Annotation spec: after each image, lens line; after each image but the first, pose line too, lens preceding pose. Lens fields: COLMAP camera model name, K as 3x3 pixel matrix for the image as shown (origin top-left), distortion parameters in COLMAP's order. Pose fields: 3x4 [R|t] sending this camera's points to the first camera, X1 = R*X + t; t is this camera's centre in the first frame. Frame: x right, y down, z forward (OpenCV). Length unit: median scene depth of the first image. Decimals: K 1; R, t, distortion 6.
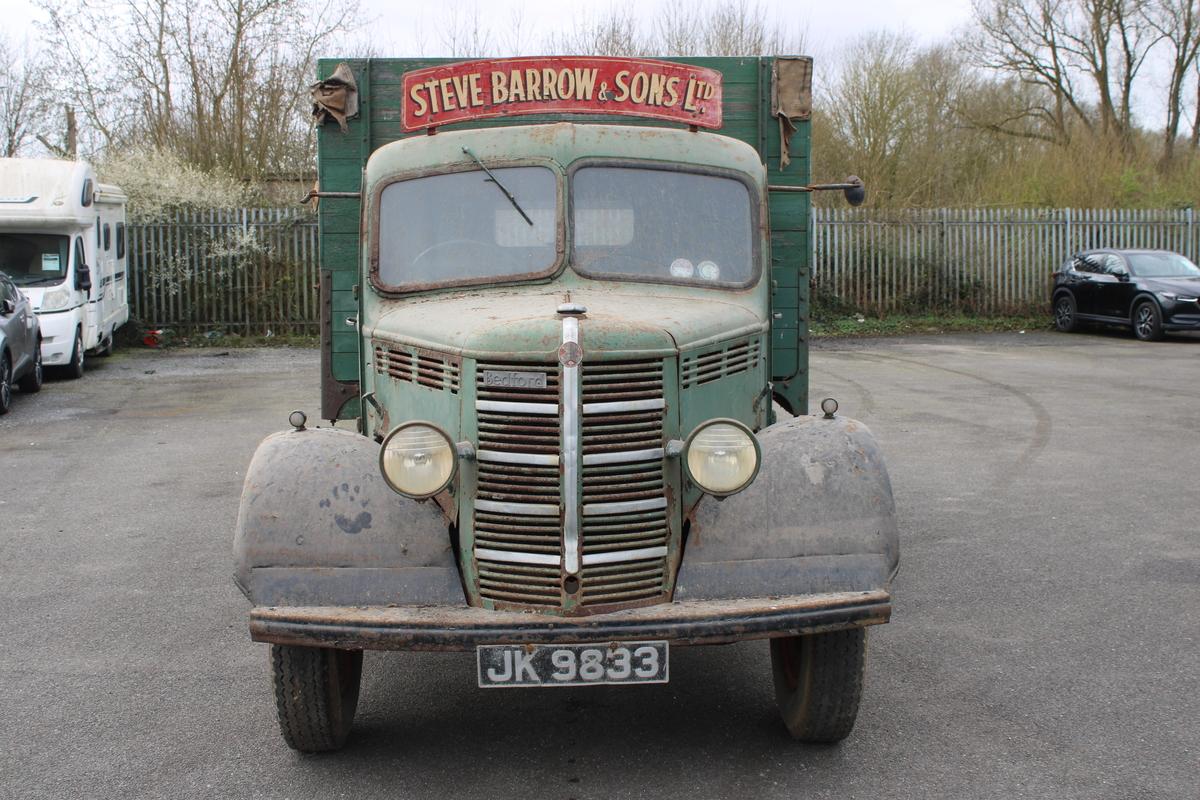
lens RADIAL K [[1337.9, 0, 600.0], [0, 1337.9, 400.0], [0, 0, 1]] dist [-0.116071, 0.221837]
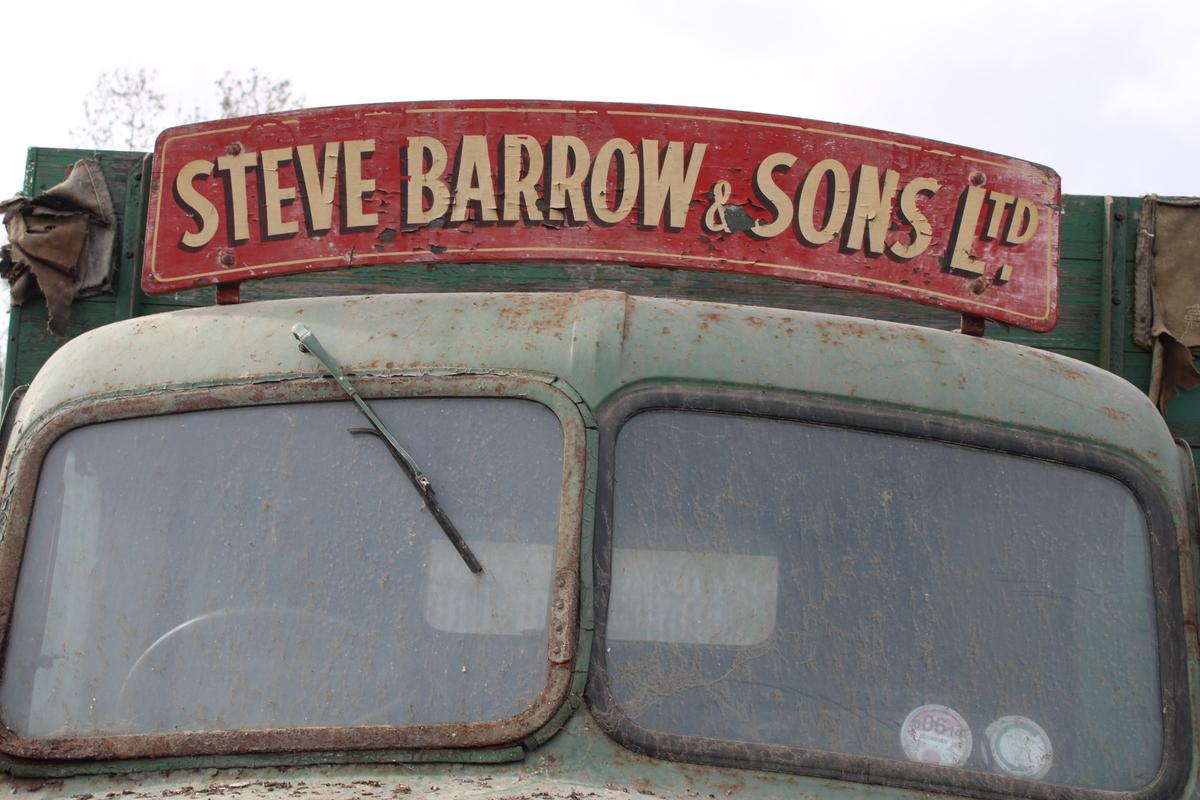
lens RADIAL K [[1720.0, 0, 600.0], [0, 1720.0, 400.0], [0, 0, 1]] dist [-0.038956, 0.108584]
pose [[0.996913, 0.051053, -0.059654, 0.000608], [-0.064119, 0.967850, -0.243219, -0.070690], [0.045320, 0.246293, 0.968135, 0.574784]]
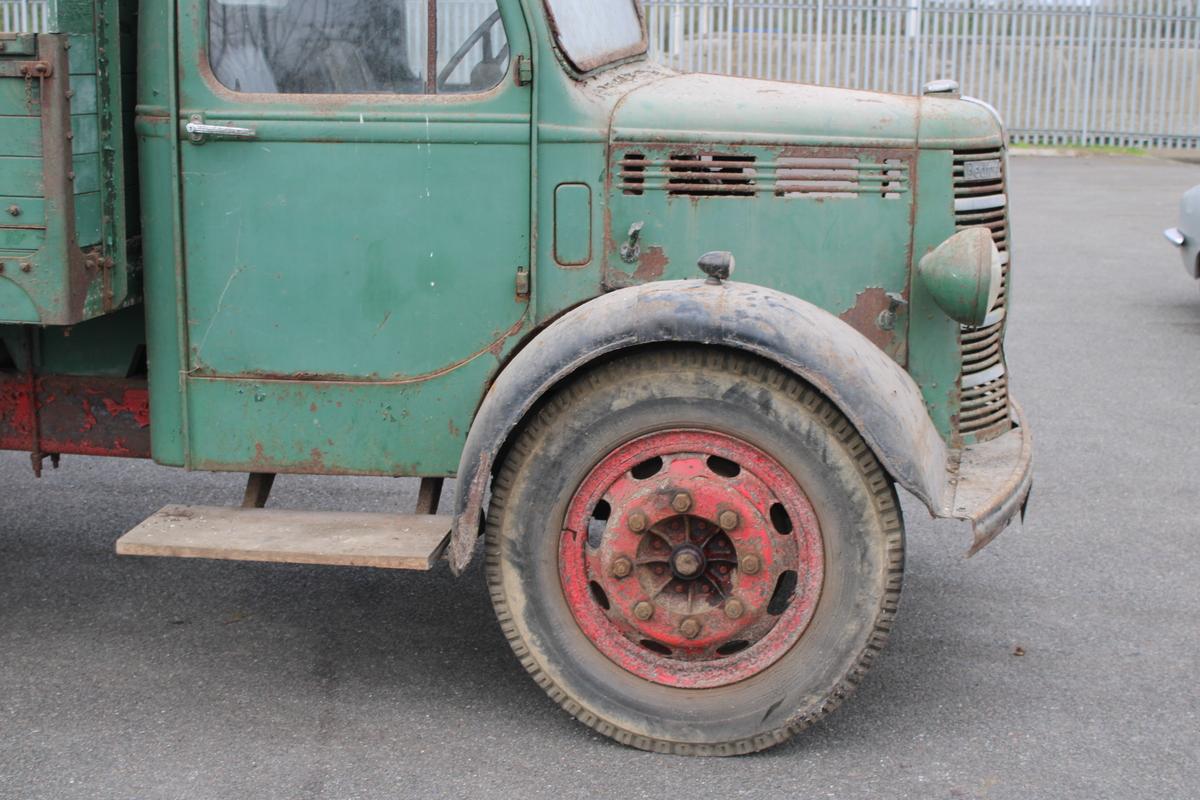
lens RADIAL K [[1720.0, 0, 600.0], [0, 1720.0, 400.0], [0, 0, 1]] dist [-0.038956, 0.108584]
pose [[0.261902, -0.175295, 0.949041, -0.941379], [0.091062, 0.983467, 0.156524, -0.051123], [-0.960789, 0.045428, 0.273535, 0.739208]]
